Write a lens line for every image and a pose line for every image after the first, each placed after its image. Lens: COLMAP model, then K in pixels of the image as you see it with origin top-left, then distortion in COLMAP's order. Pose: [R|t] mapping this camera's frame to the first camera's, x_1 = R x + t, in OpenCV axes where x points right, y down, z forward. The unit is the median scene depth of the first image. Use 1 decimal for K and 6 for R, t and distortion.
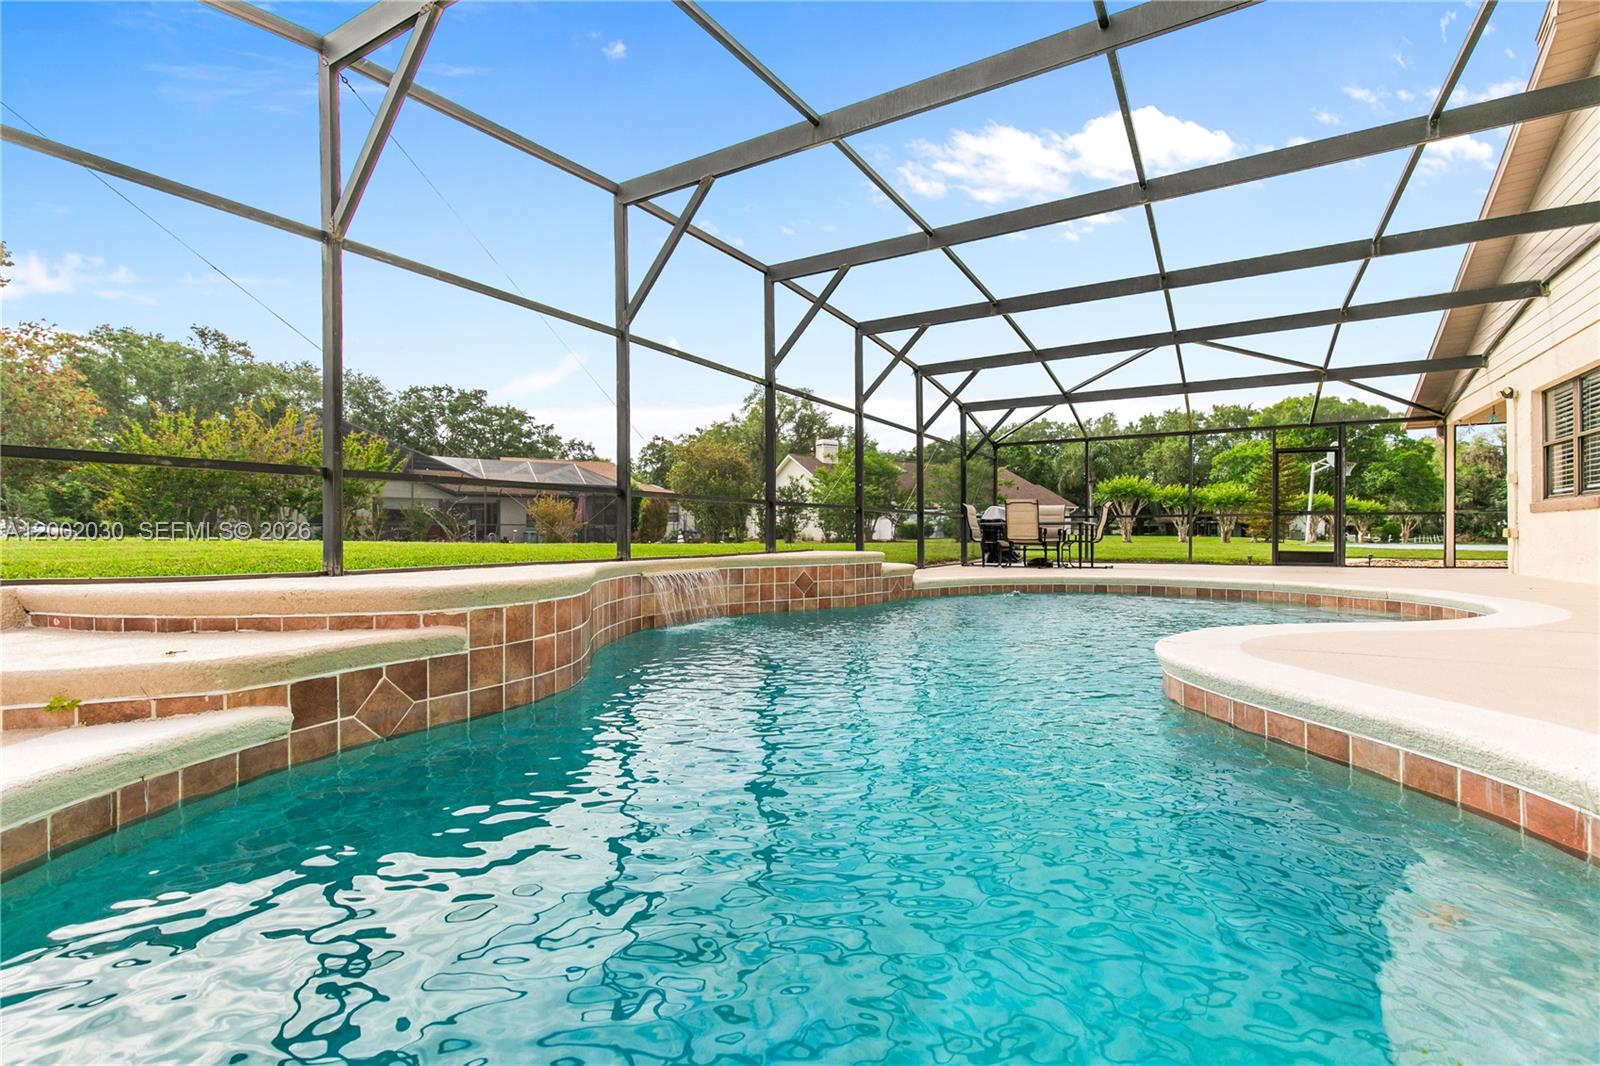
lens RADIAL K [[729.8, 0, 800.0], [0, 729.8, 533.0], [0, 0, 1]] dist [0.008961, -0.000188]
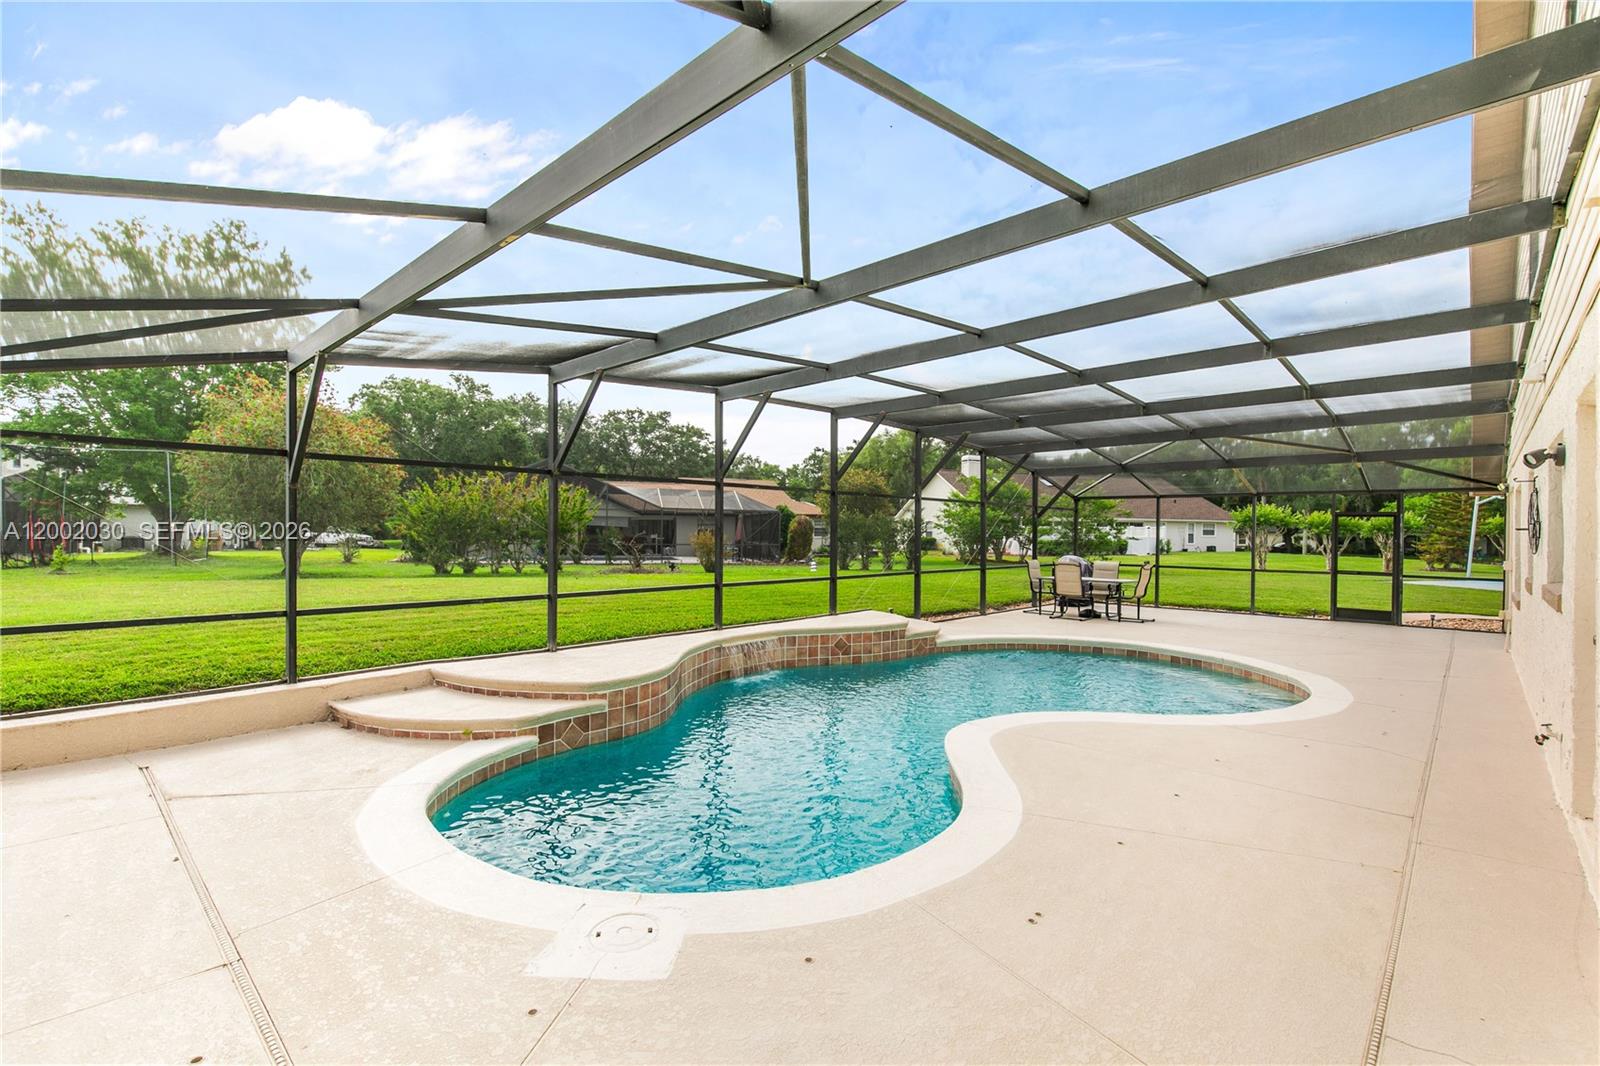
lens RADIAL K [[713.1, 0, 807.2], [0, 713.1, 529.2], [0, 0, 1]] dist [0.007222, -0.000089]
pose [[0.976024, 0.011599, -0.217355, 0.058701], [-0.011904, 0.999929, -0.000095, -0.038600], [0.217339, 0.002680, 0.976093, -0.095688]]
